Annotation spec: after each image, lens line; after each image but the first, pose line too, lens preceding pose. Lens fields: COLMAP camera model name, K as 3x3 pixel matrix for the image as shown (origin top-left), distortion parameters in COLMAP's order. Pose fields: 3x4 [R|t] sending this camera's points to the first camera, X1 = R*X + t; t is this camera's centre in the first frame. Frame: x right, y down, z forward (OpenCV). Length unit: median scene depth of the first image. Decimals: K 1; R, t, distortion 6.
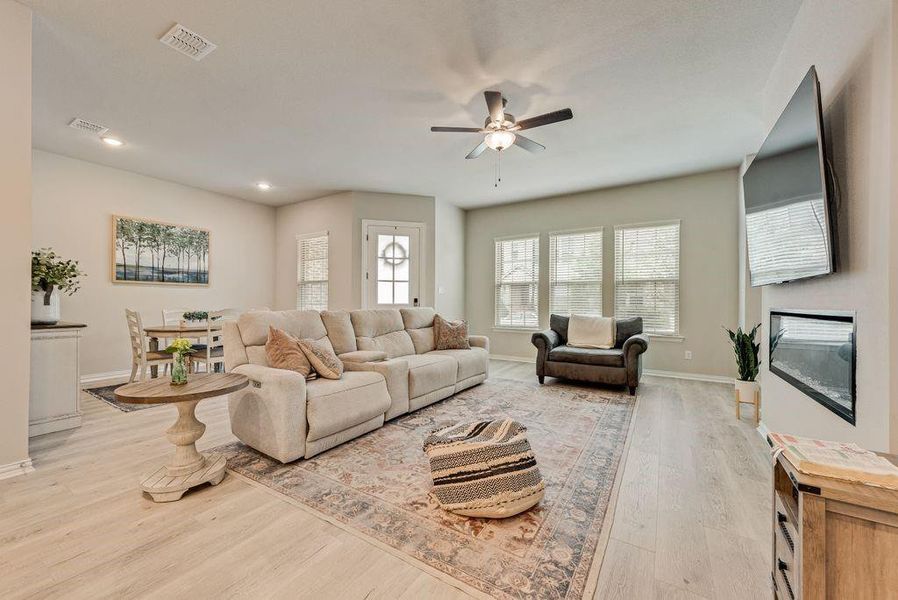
lens RADIAL K [[348.8, 0, 444.4], [0, 348.8, 300.8], [0, 0, 1]] dist [0.009225, -0.000235]
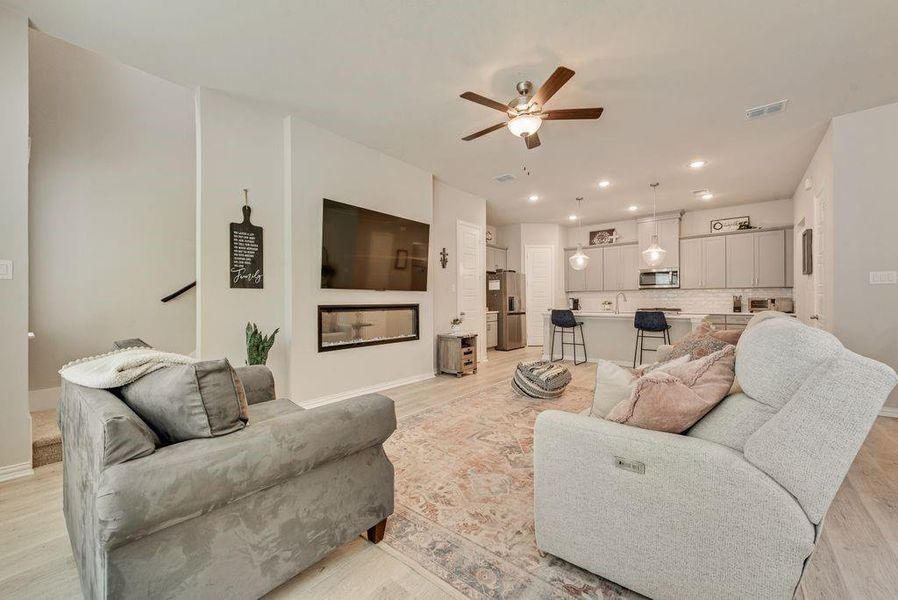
lens RADIAL K [[348.8, 0, 444.4], [0, 348.8, 300.8], [0, 0, 1]] dist [0.009225, -0.000235]
pose [[-0.990980, -0.003213, 0.133971, 0.151523], [-0.003793, 0.999984, -0.004077, 0.004278], [-0.133955, -0.004548, -0.990977, 1.202708]]
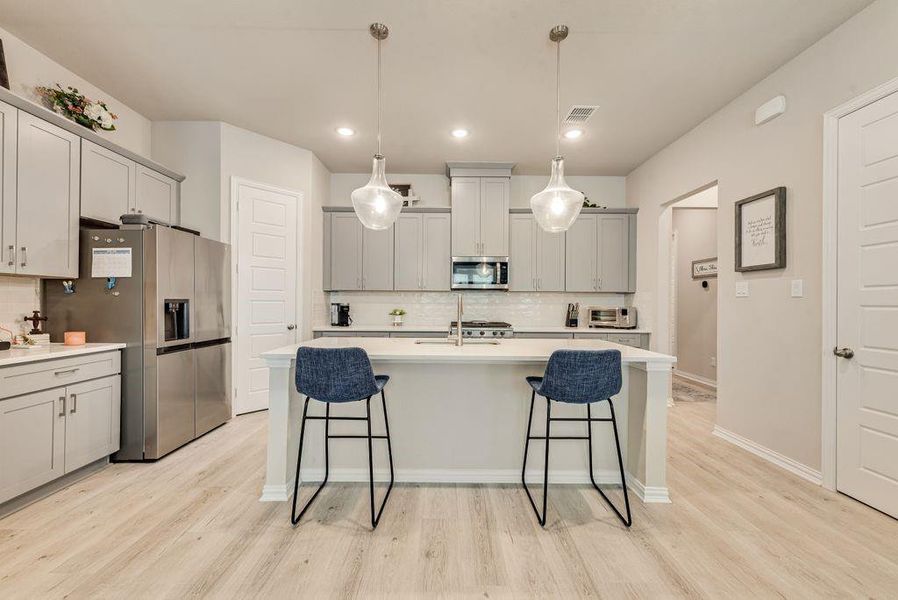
lens RADIAL K [[348.8, 0, 444.4], [0, 348.8, 300.8], [0, 0, 1]] dist [0.009225, -0.000235]
pose [[-0.844660, -0.015960, -0.535065, 0.012126], [-0.009771, 0.999849, -0.014399, -0.014267], [0.535214, -0.006934, -0.844688, 0.355795]]
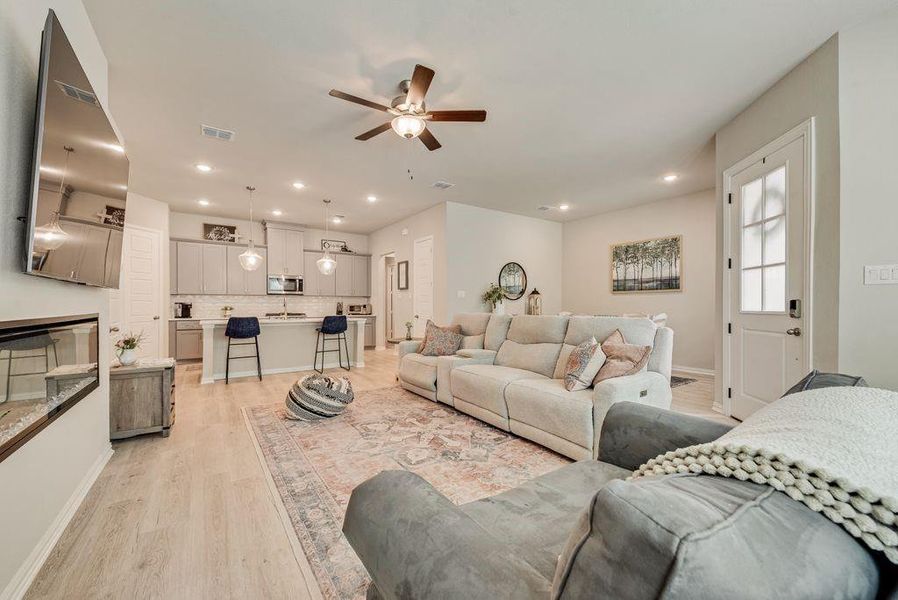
lens RADIAL K [[353.3, 0, 444.2], [0, 353.3, 304.1], [0, 0, 1]] dist [0.010988, -0.000247]
pose [[-0.399995, -0.007420, -0.916487, 0.590031], [0.002858, 0.999952, -0.009343, 0.002272], [0.916513, -0.006357, -0.399955, 0.896418]]
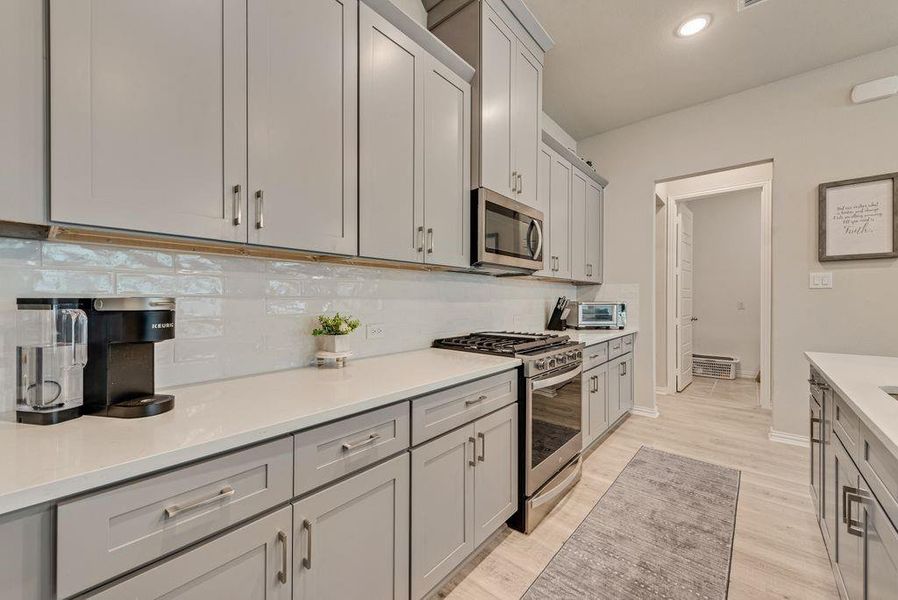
lens RADIAL K [[352.2, 0, 445.1], [0, 352.2, 300.5], [0, 0, 1]] dist [0.006809, -0.000409]
pose [[-0.144988, -0.003999, -0.989425, -0.090677], [0.005447, 0.999973, -0.004839, -0.015675], [0.989418, -0.006091, -0.144963, -0.336630]]
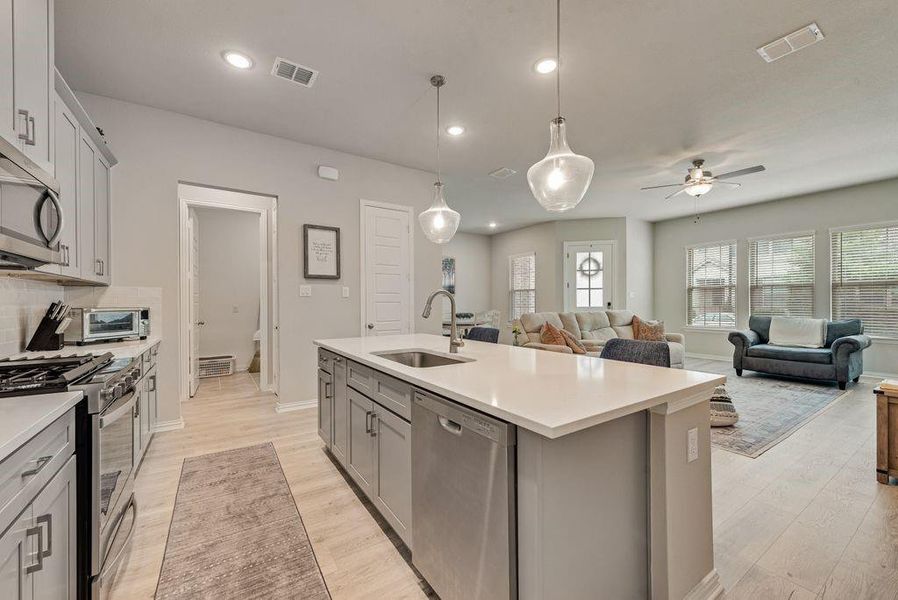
lens RADIAL K [[353.3, 0, 444.2], [0, 353.3, 304.1], [0, 0, 1]] dist [0.010988, -0.000247]
pose [[0.909694, -0.007929, -0.415204, -0.107191], [0.011949, 0.999903, 0.007086, -0.018490], [0.415108, -0.011407, 0.909701, -0.428258]]
